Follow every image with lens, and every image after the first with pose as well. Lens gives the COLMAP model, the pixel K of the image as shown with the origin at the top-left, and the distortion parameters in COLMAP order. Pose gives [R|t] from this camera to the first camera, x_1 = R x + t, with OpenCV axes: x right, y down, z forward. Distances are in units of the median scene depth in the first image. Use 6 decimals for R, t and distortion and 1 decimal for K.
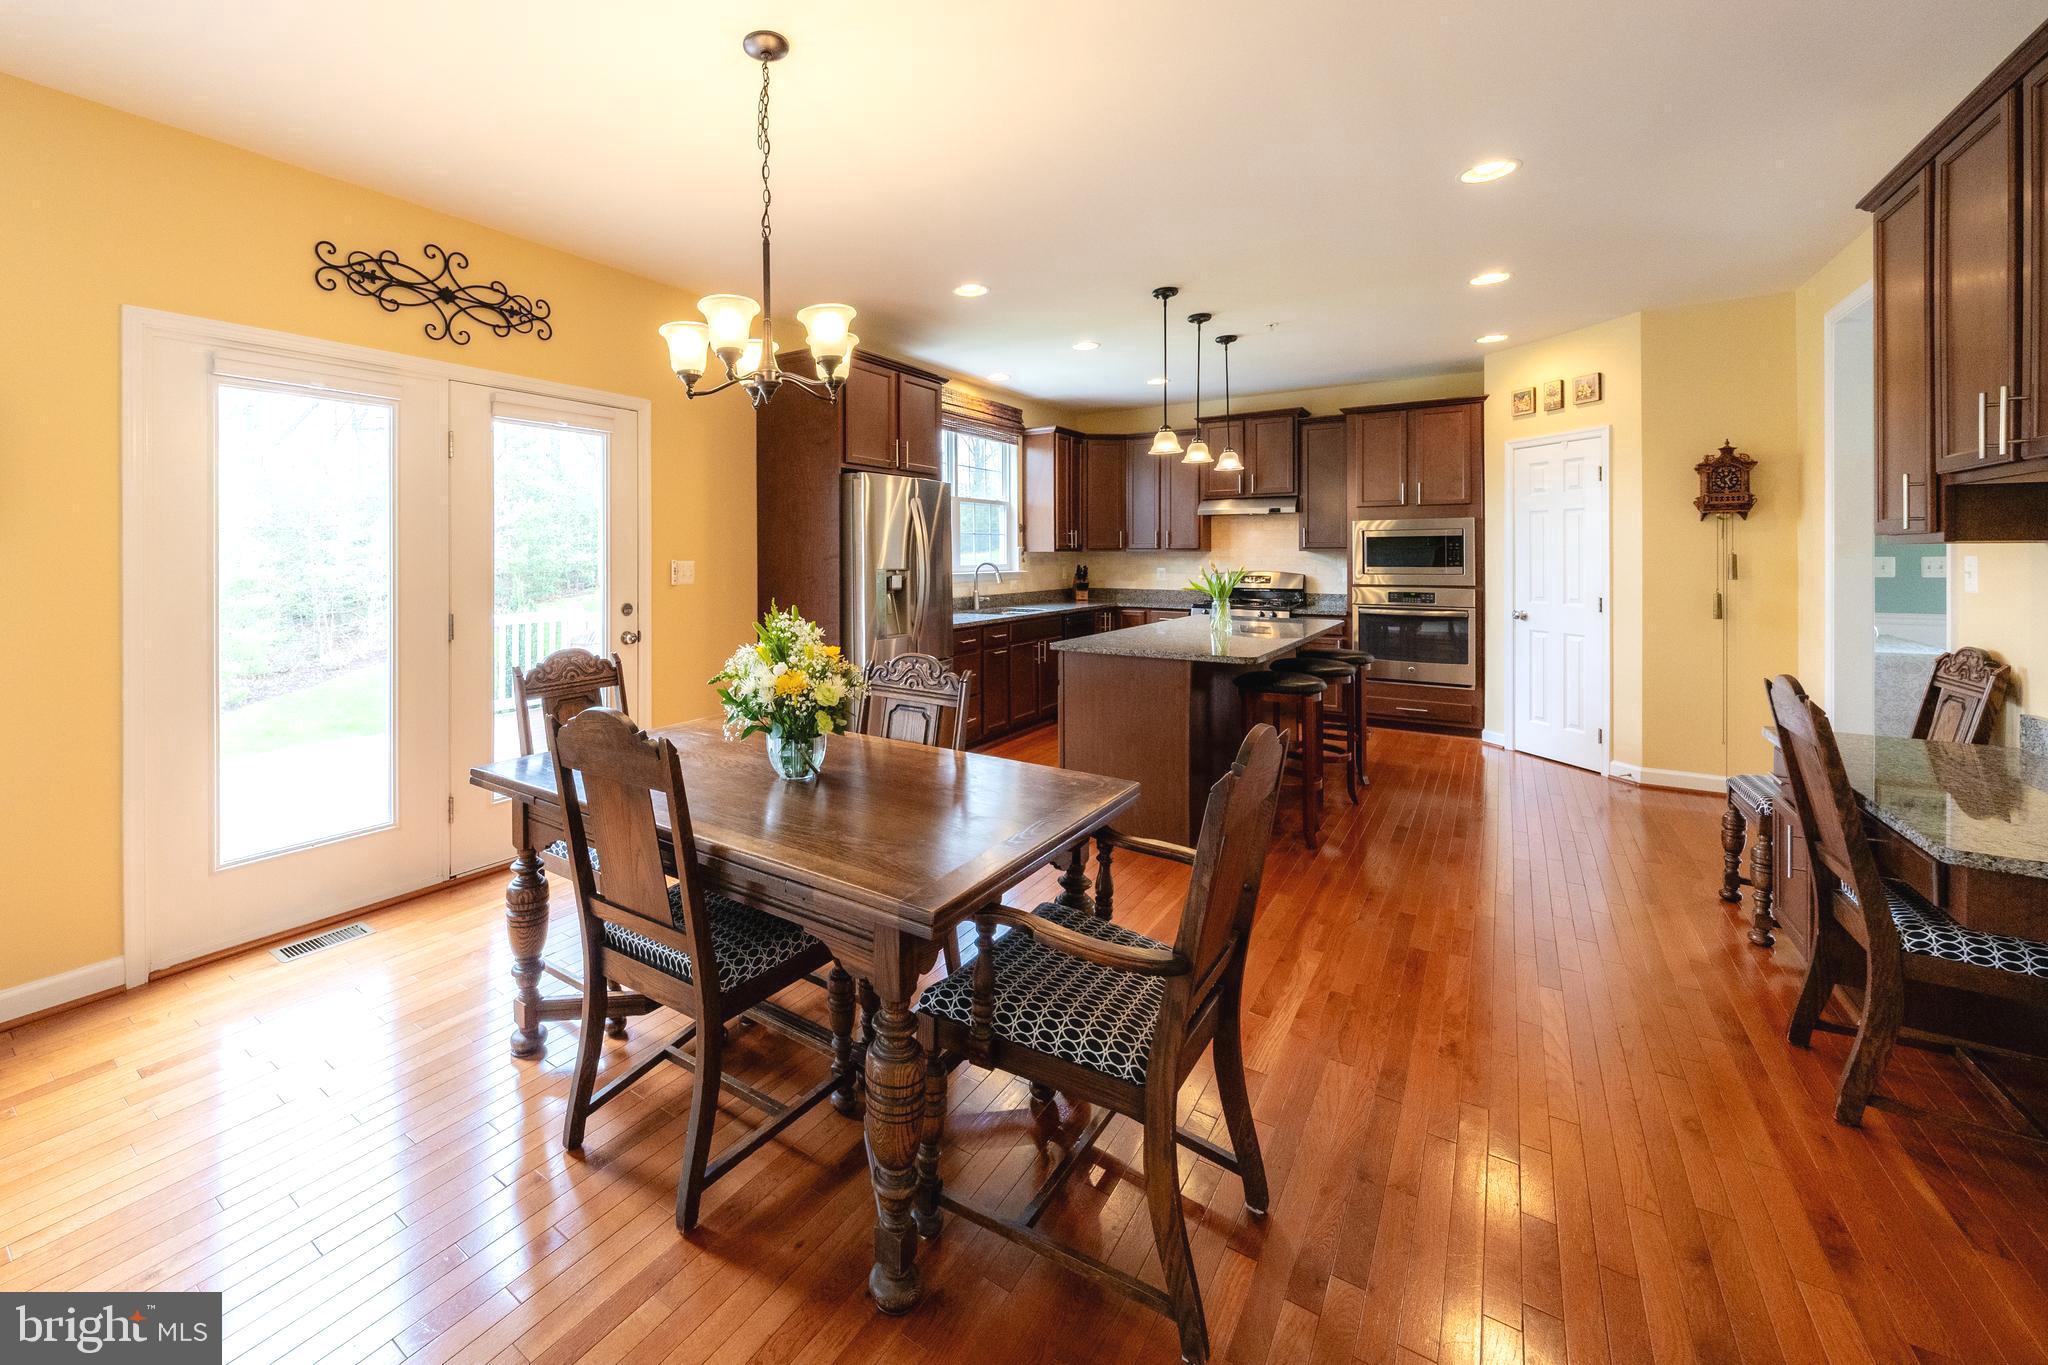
lens RADIAL K [[817.4, 0, 869.3], [0, 817.4, 561.1], [0, 0, 1]] dist [-0.012122, 0.000268]
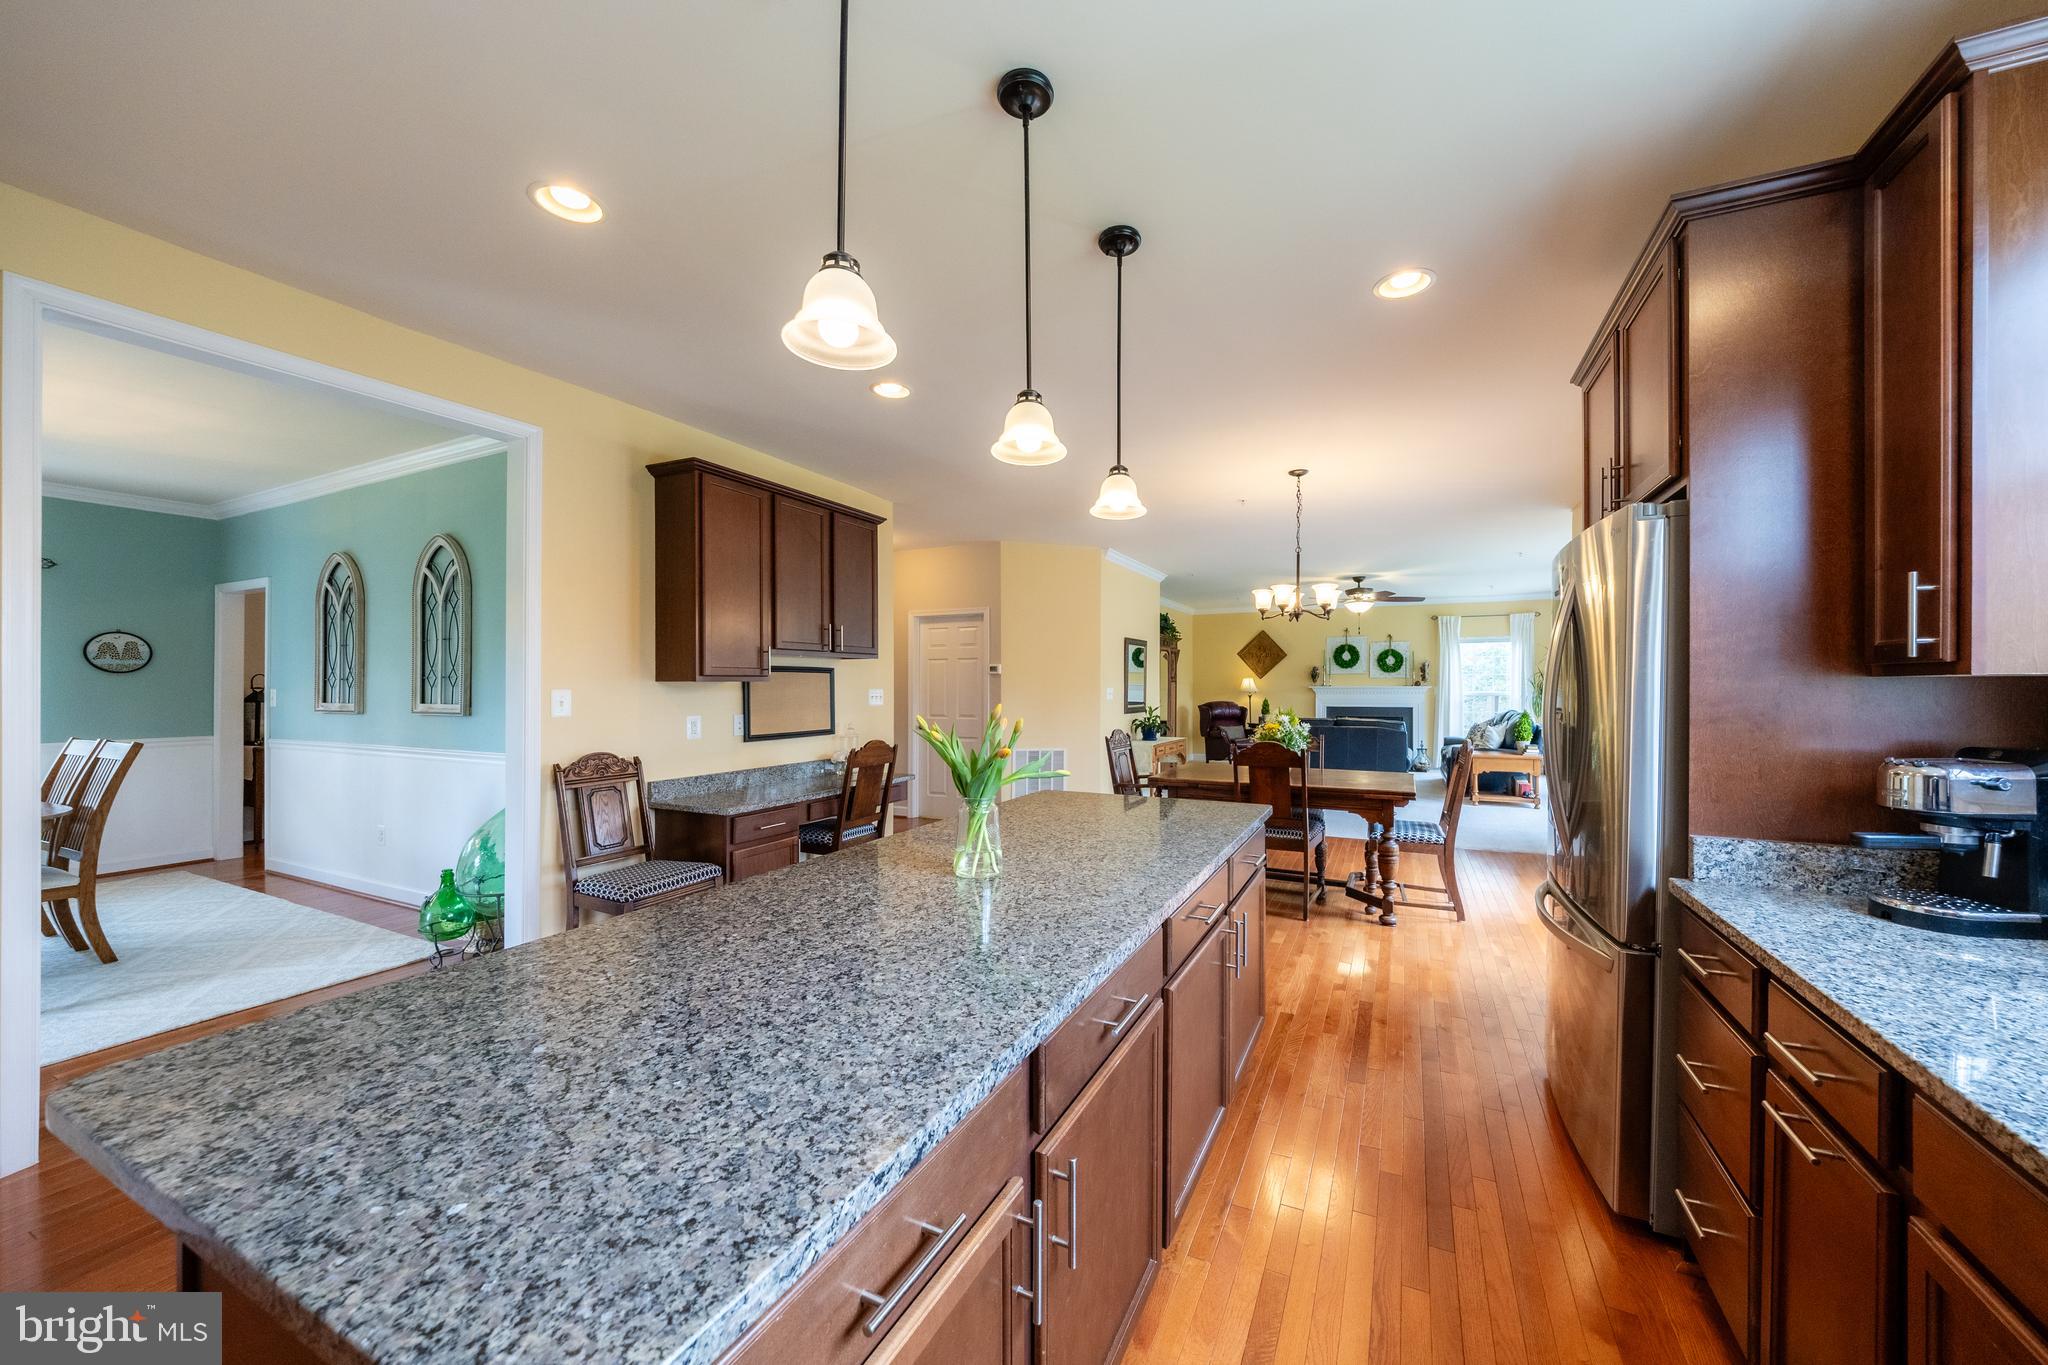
lens RADIAL K [[723.1, 0, 1065.2], [0, 723.1, 690.7], [0, 0, 1]] dist [0.000256, -0.002734]
pose [[-0.976627, 0.005770, -0.214866, 0.407072], [0.002599, 0.999884, 0.015038, -0.009499], [0.214928, 0.014128, -0.976528, 1.169100]]
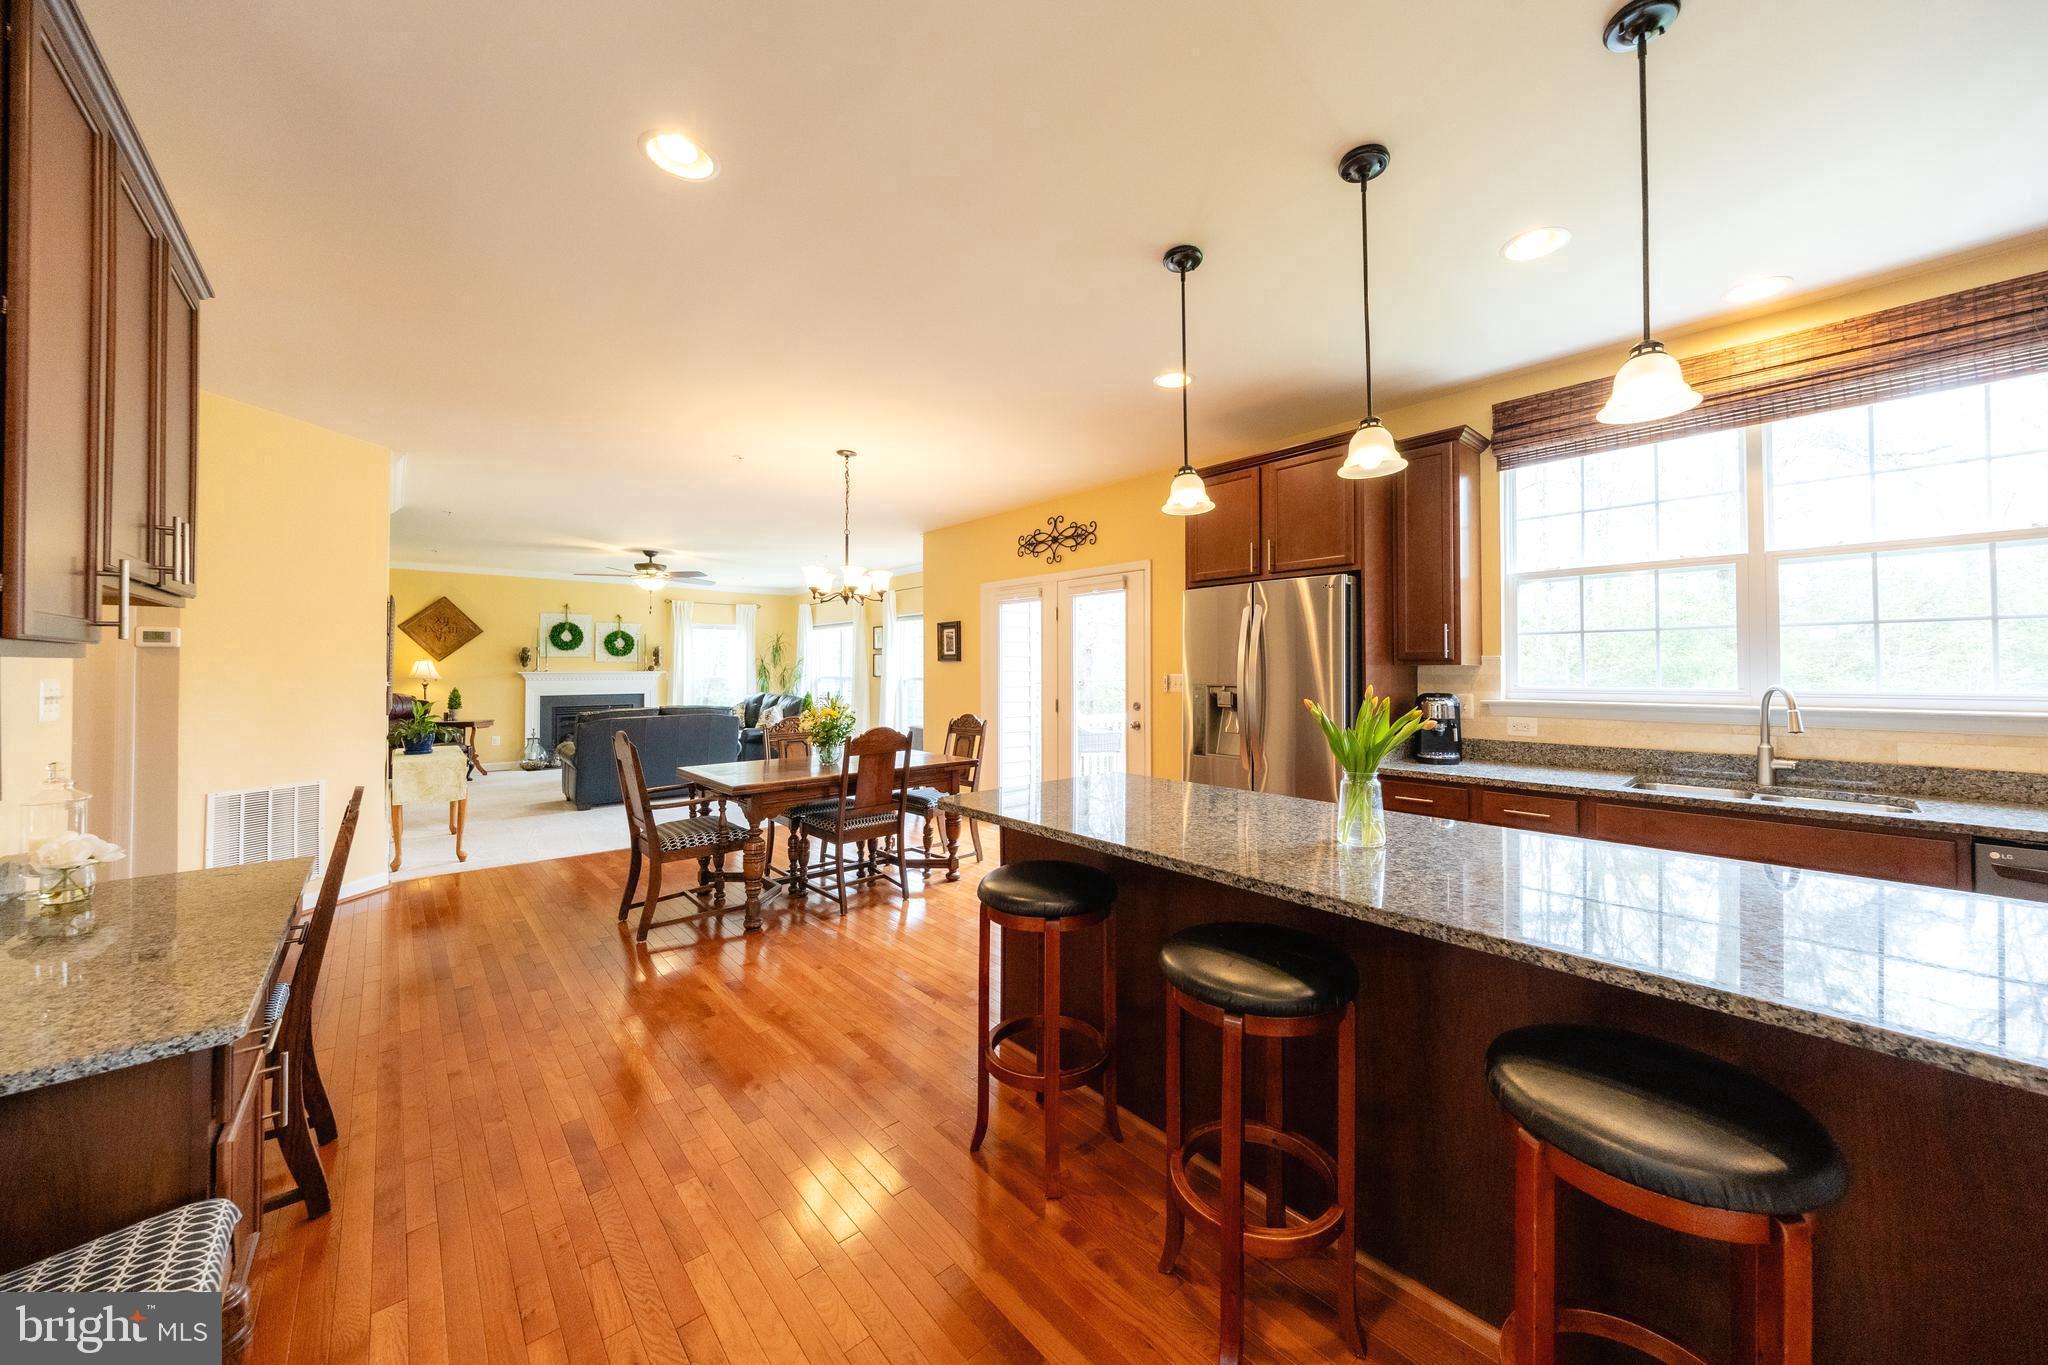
lens RADIAL K [[723.1, 0, 1057.1], [0, 723.1, 657.9], [0, 0, 1]] dist [0.000256, -0.002734]
pose [[-0.168171, -0.012732, -0.985676, 0.739592], [-0.006533, 0.999909, -0.011801, -0.008432], [0.985736, 0.004455, -0.168239, 0.784156]]
